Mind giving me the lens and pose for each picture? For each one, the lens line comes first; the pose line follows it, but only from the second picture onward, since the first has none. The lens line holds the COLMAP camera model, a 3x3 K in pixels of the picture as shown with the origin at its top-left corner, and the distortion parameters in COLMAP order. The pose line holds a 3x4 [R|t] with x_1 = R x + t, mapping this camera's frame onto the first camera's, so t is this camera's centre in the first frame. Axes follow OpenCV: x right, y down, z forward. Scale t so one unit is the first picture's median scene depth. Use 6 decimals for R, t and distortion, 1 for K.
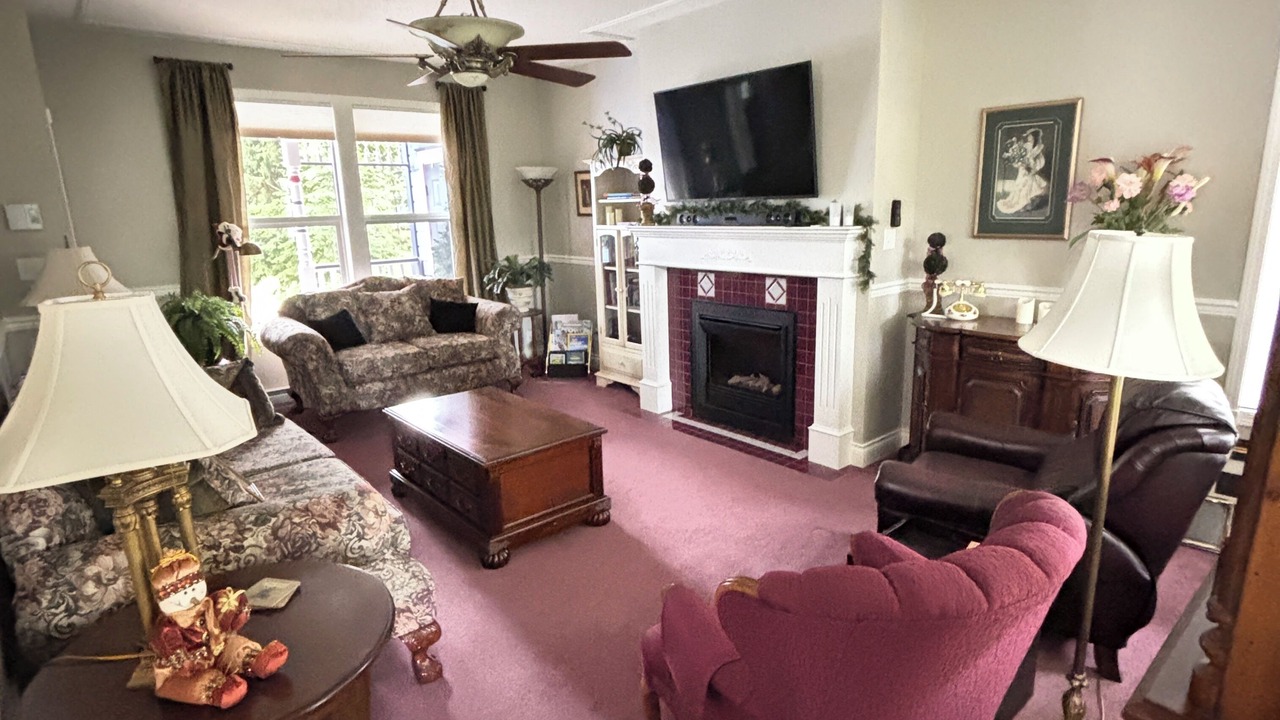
lens RADIAL K [[681.9, 0, 635.2], [0, 681.9, 357.5], [0, 0, 1]] dist [0.004682, -0.015730]
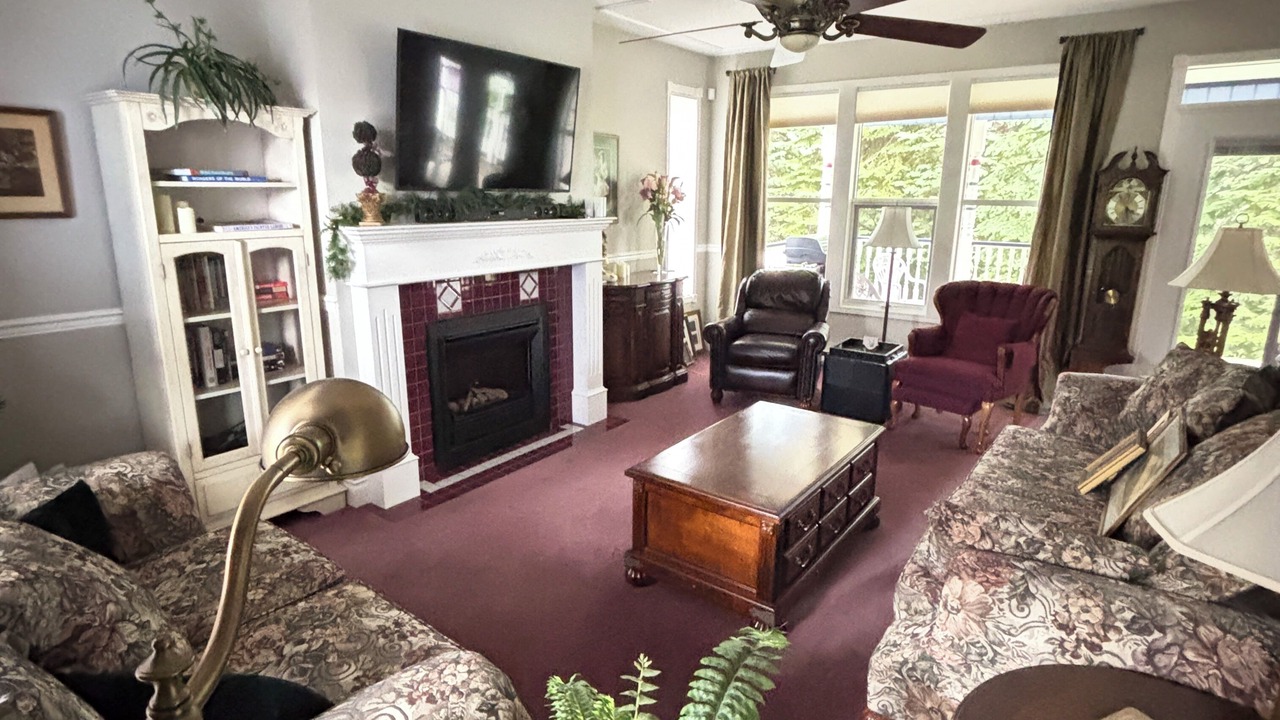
lens RADIAL K [[681.9, 0, 635.2], [0, 681.9, 357.5], [0, 0, 1]] dist [0.004682, -0.015730]
pose [[-0.216745, -0.188356, 0.957885, -0.780998], [0.225681, 0.944963, 0.236881, -0.196562], [-0.949784, 0.267519, -0.162308, 1.031204]]
